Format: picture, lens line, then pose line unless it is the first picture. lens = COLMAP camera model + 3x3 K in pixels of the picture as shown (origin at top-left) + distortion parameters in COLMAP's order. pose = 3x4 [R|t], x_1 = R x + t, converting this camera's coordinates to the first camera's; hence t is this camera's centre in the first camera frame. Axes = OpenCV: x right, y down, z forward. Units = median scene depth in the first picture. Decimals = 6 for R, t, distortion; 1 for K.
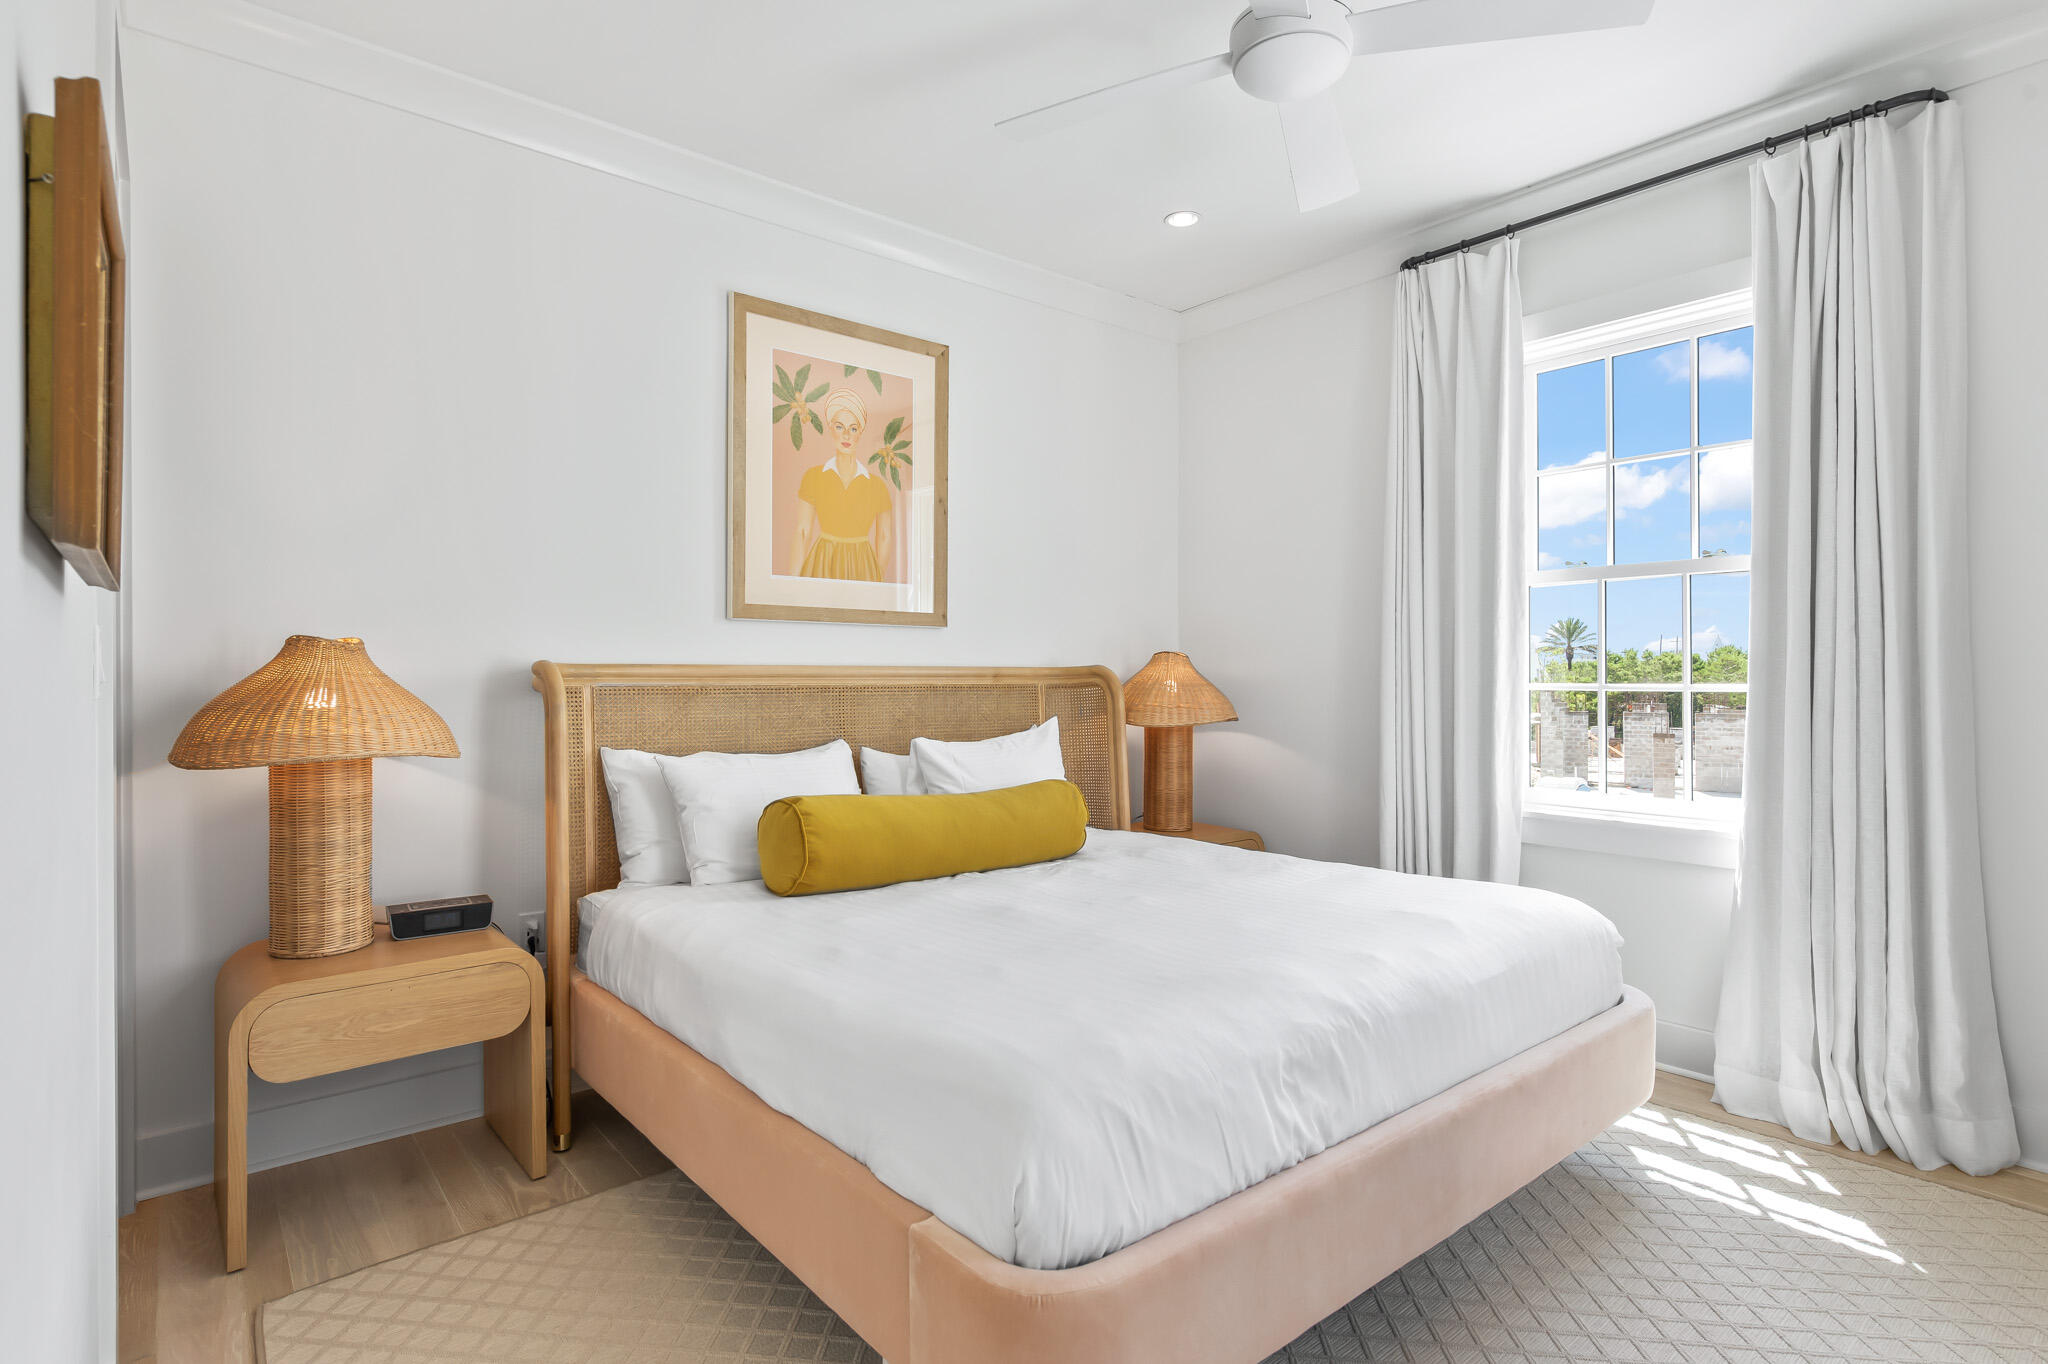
lens RADIAL K [[1043.1, 0, 1100.0], [0, 1043.1, 652.2], [0, 0, 1]] dist [0.006421, 0.000994]
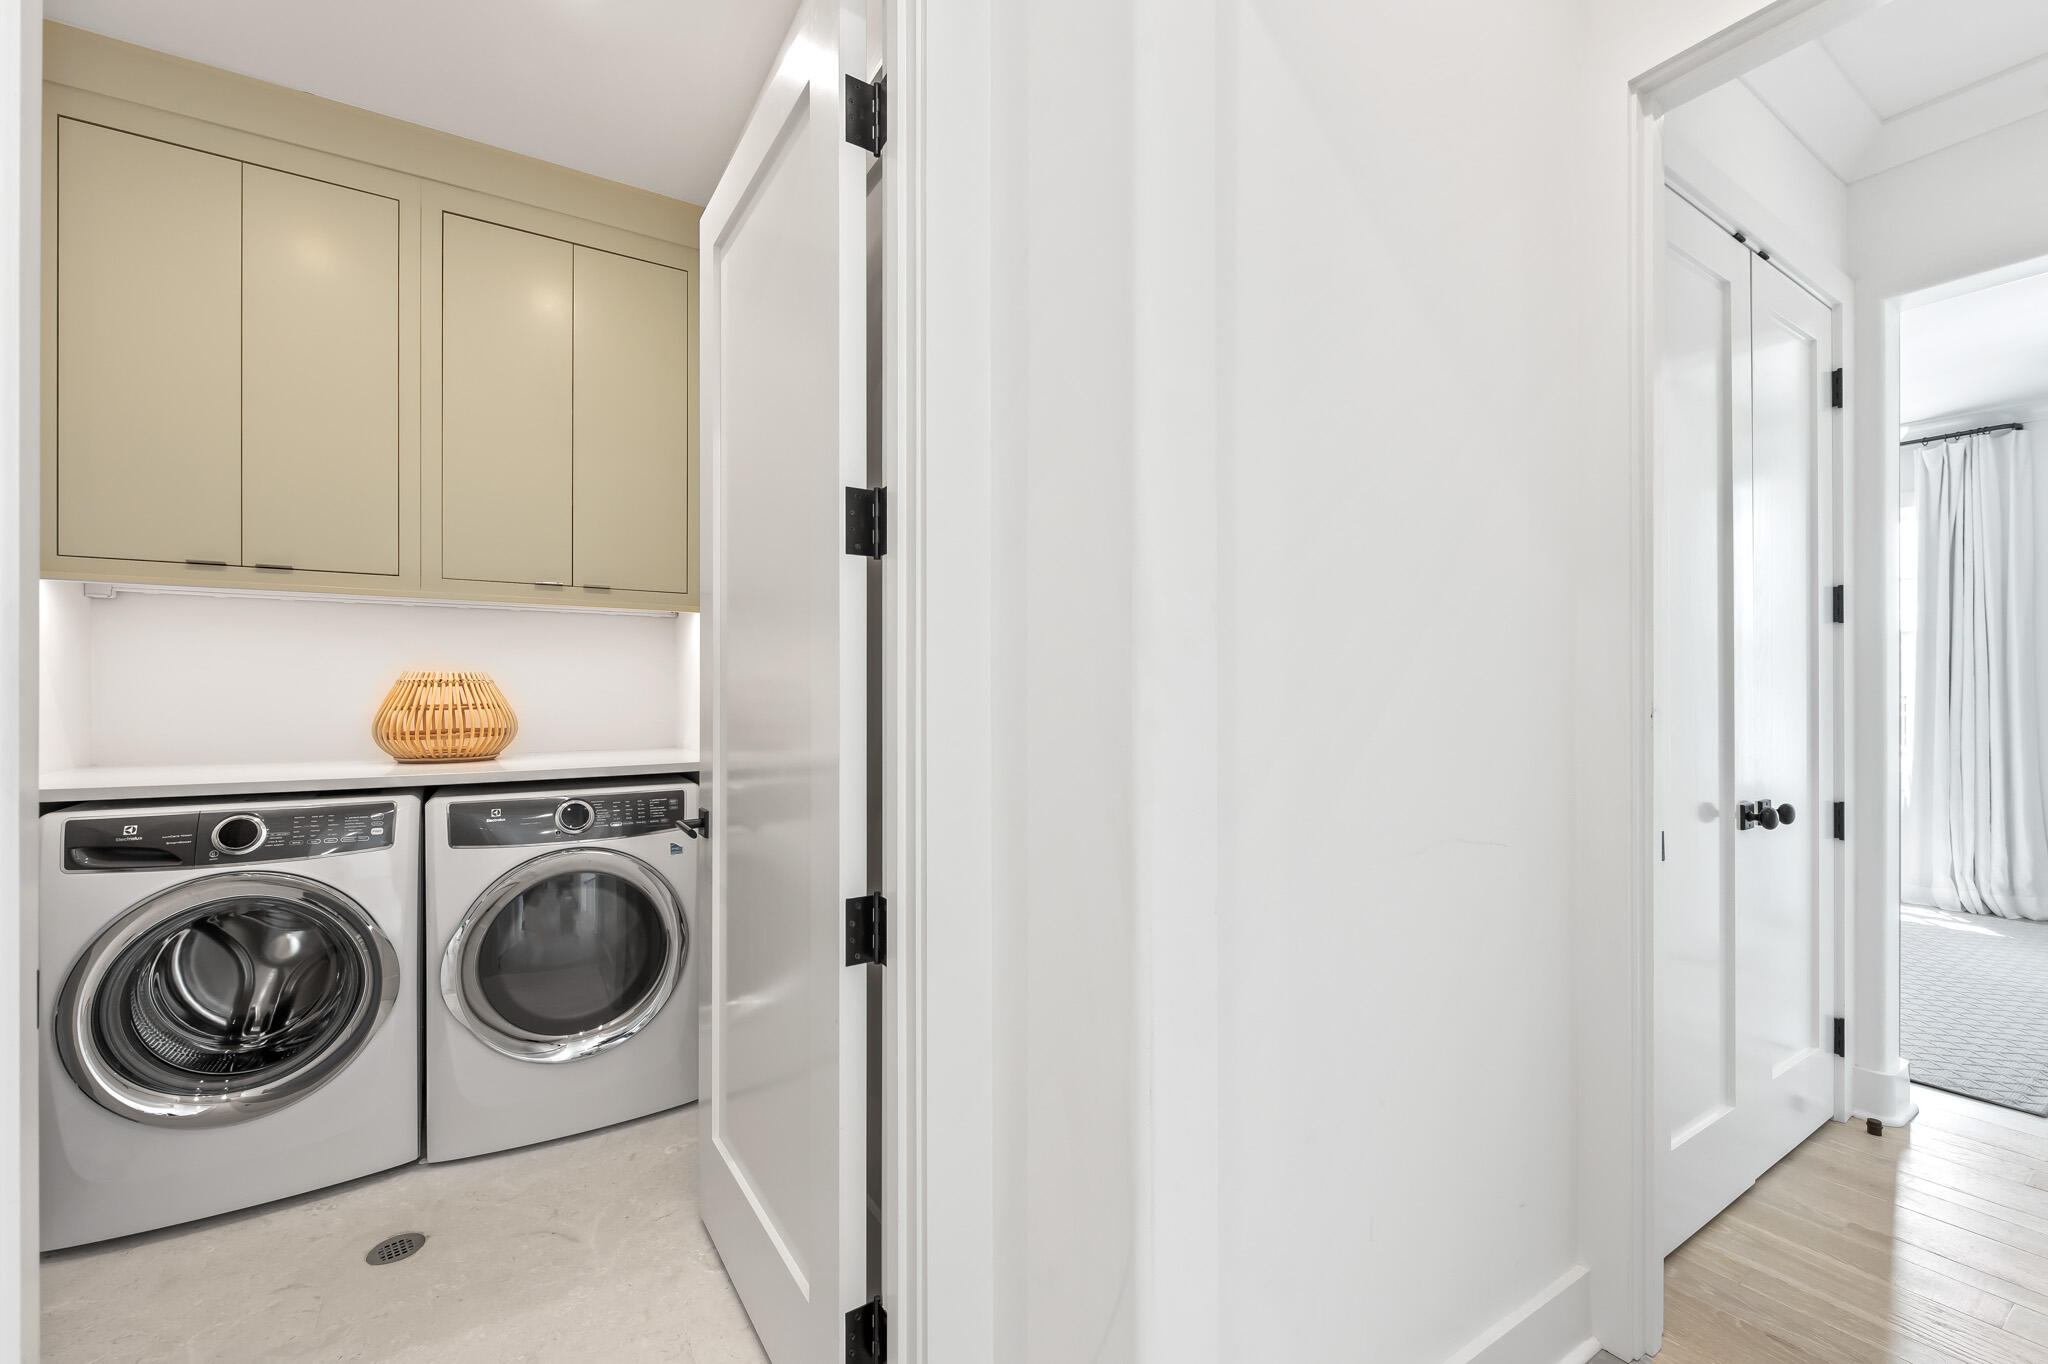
lens RADIAL K [[870.2, 0, 1085.1], [0, 870.2, 664.9], [0, 0, 1]] dist [0.008515, 0.000414]
pose [[0.988915, 0.007712, -0.148279, -0.819372], [-0.009174, 0.999916, -0.009179, -0.006450], [0.148196, 0.010437, 0.988903, -1.058322]]
